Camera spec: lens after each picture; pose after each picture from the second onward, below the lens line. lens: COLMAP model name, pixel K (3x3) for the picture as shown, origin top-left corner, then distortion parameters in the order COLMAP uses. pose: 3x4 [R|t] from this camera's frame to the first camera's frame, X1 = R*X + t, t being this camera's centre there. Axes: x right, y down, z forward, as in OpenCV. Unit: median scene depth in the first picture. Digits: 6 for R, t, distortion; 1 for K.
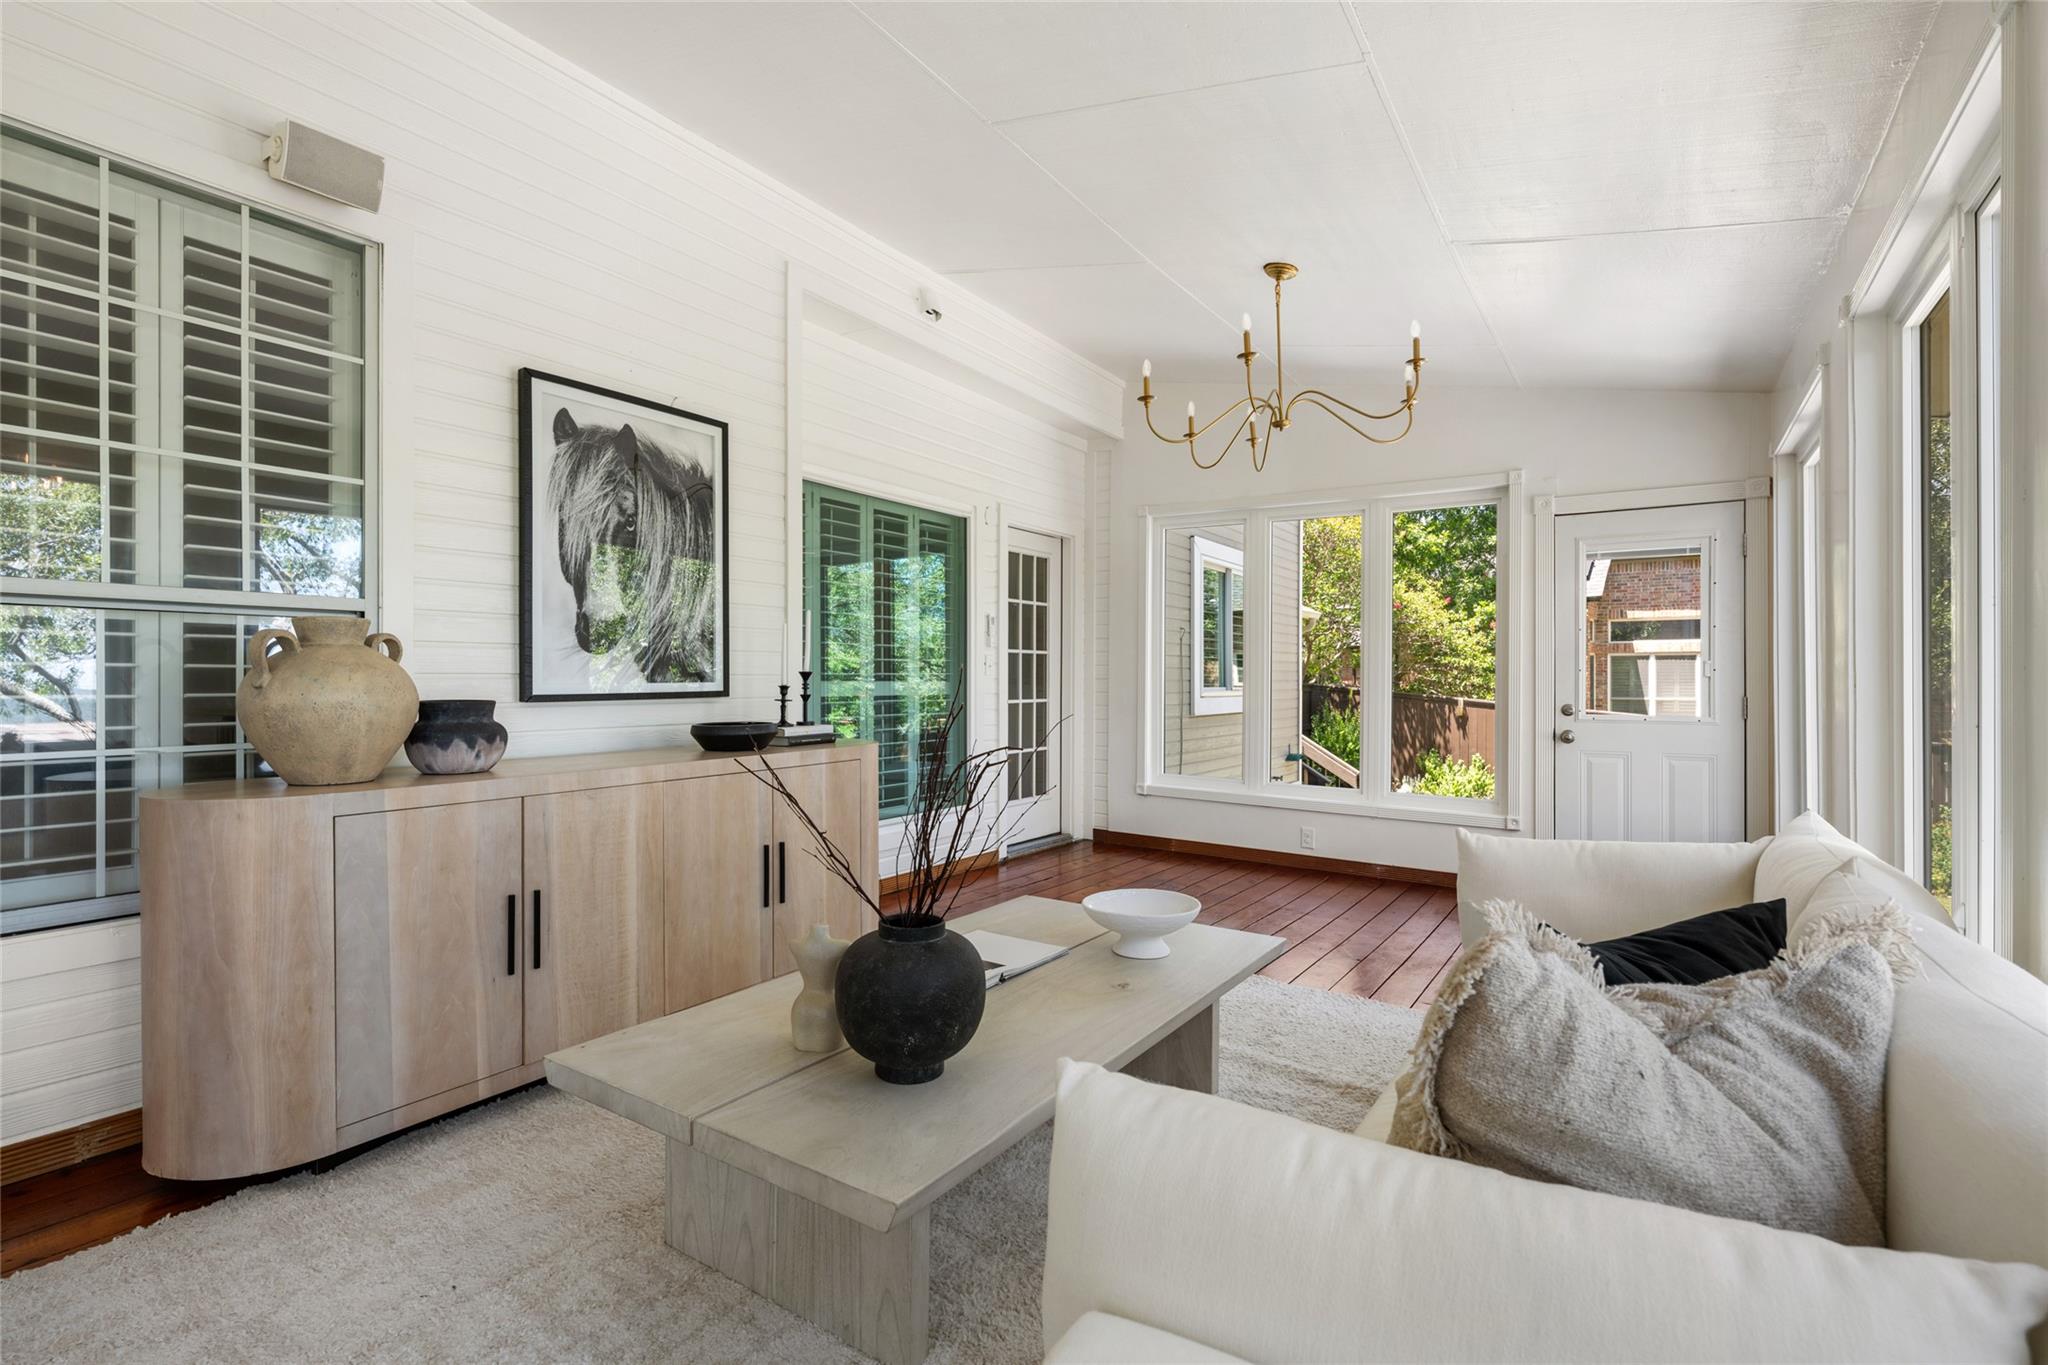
lens RADIAL K [[952.0, 0, 1024.0], [0, 952.0, 682.5], [0, 0, 1]] dist [-0.002938, -0.000195]
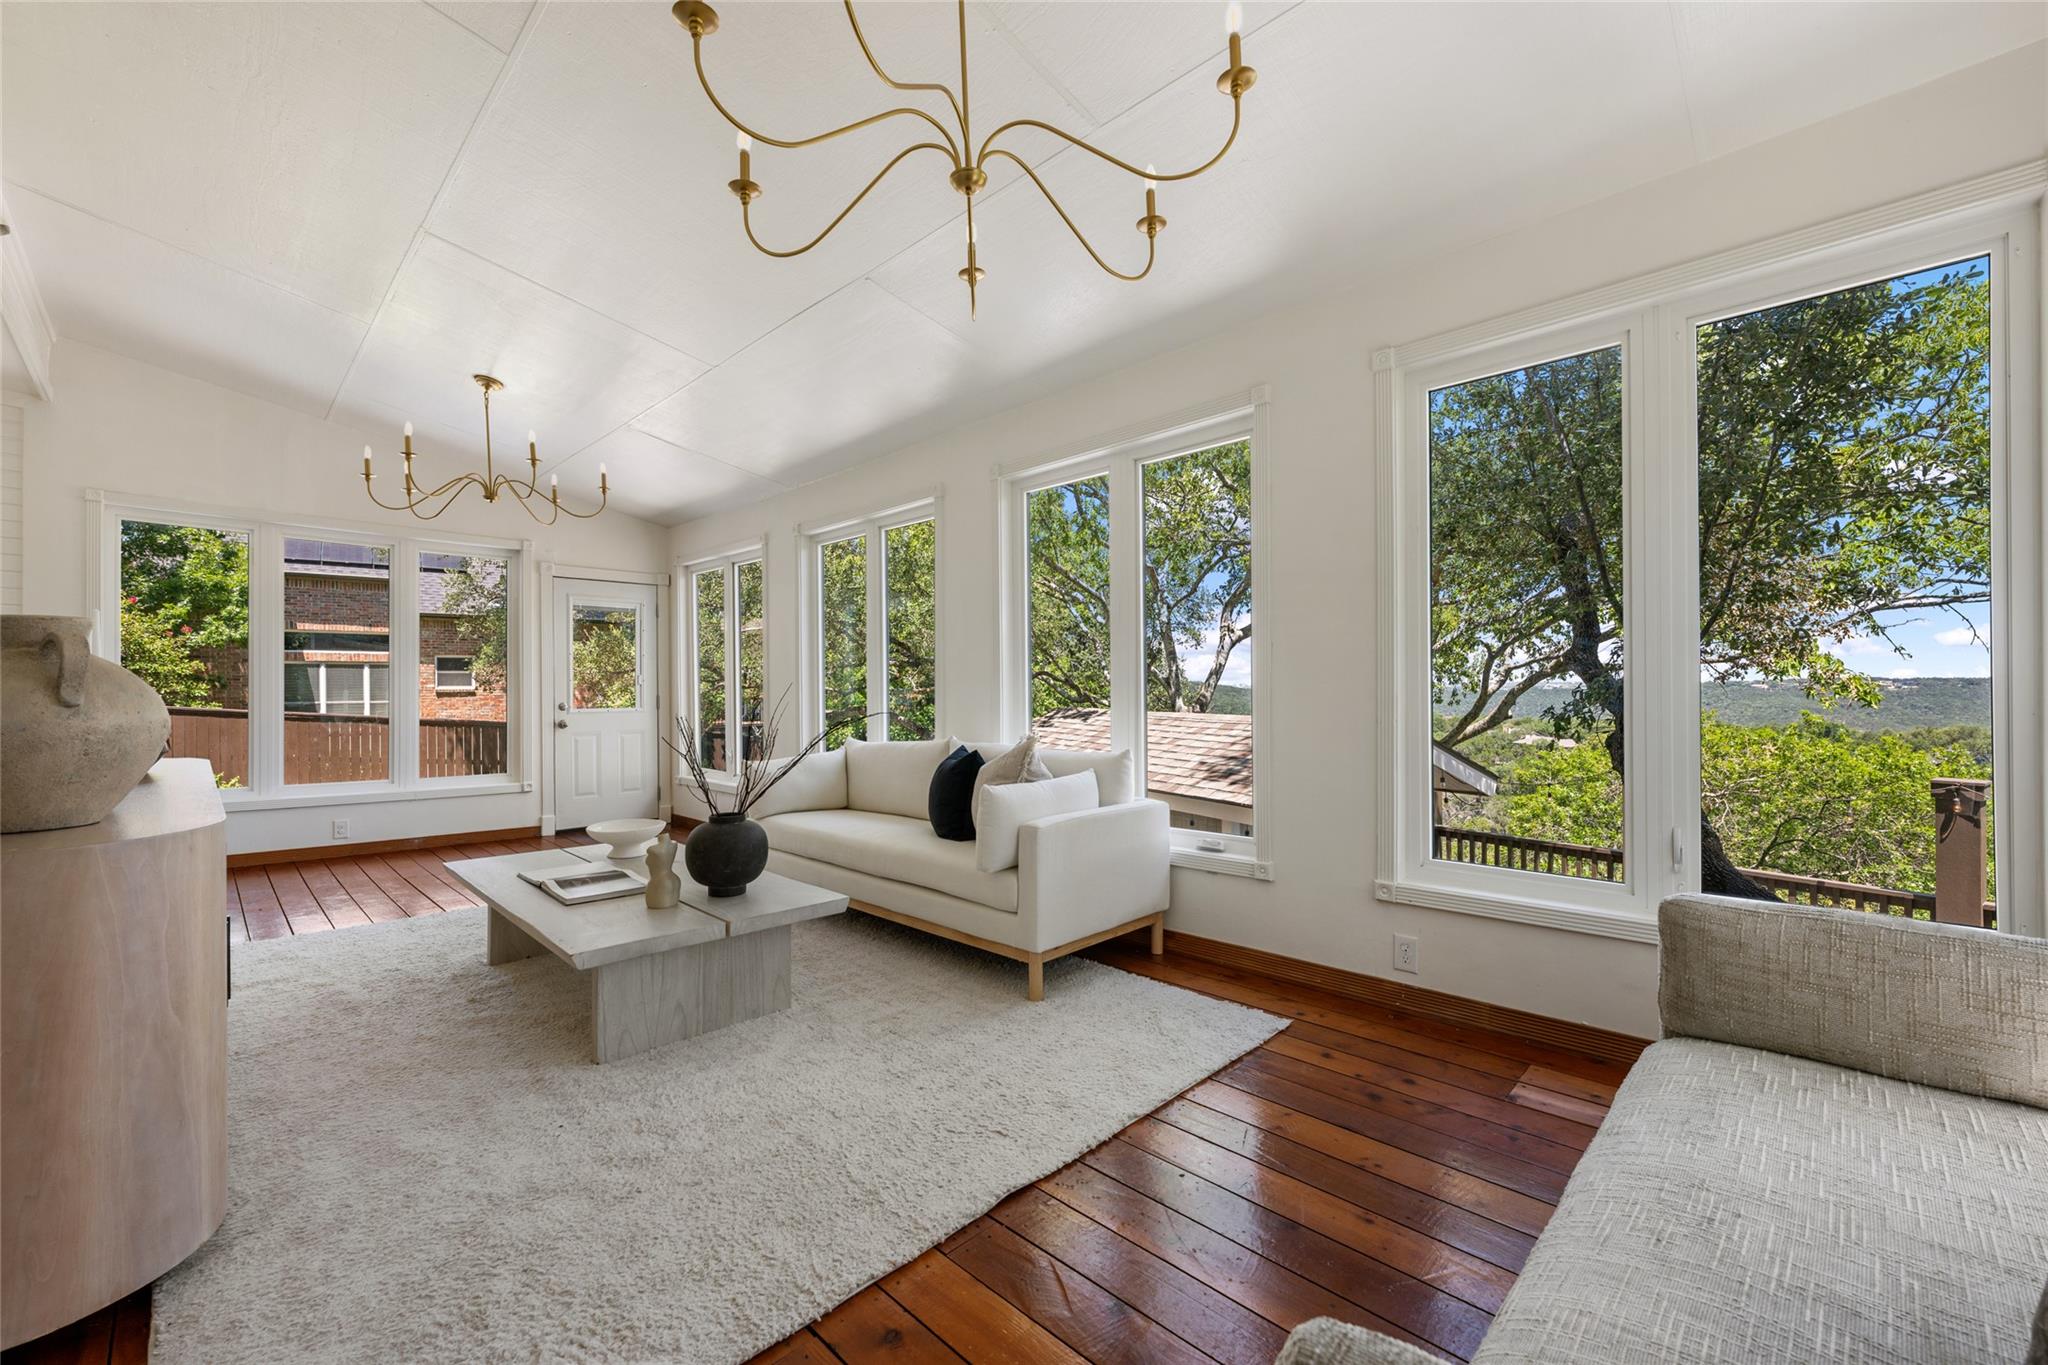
lens RADIAL K [[820.5, 0, 1019.8], [0, 820.5, 679.6], [0, 0, 1]] dist [-0.000141, -0.000009]
pose [[0.194736, 0.002793, 0.980852, -0.563373], [0.006308, 0.999972, -0.004100, -0.003840], [-0.980835, 0.006986, 0.194713, 0.033926]]
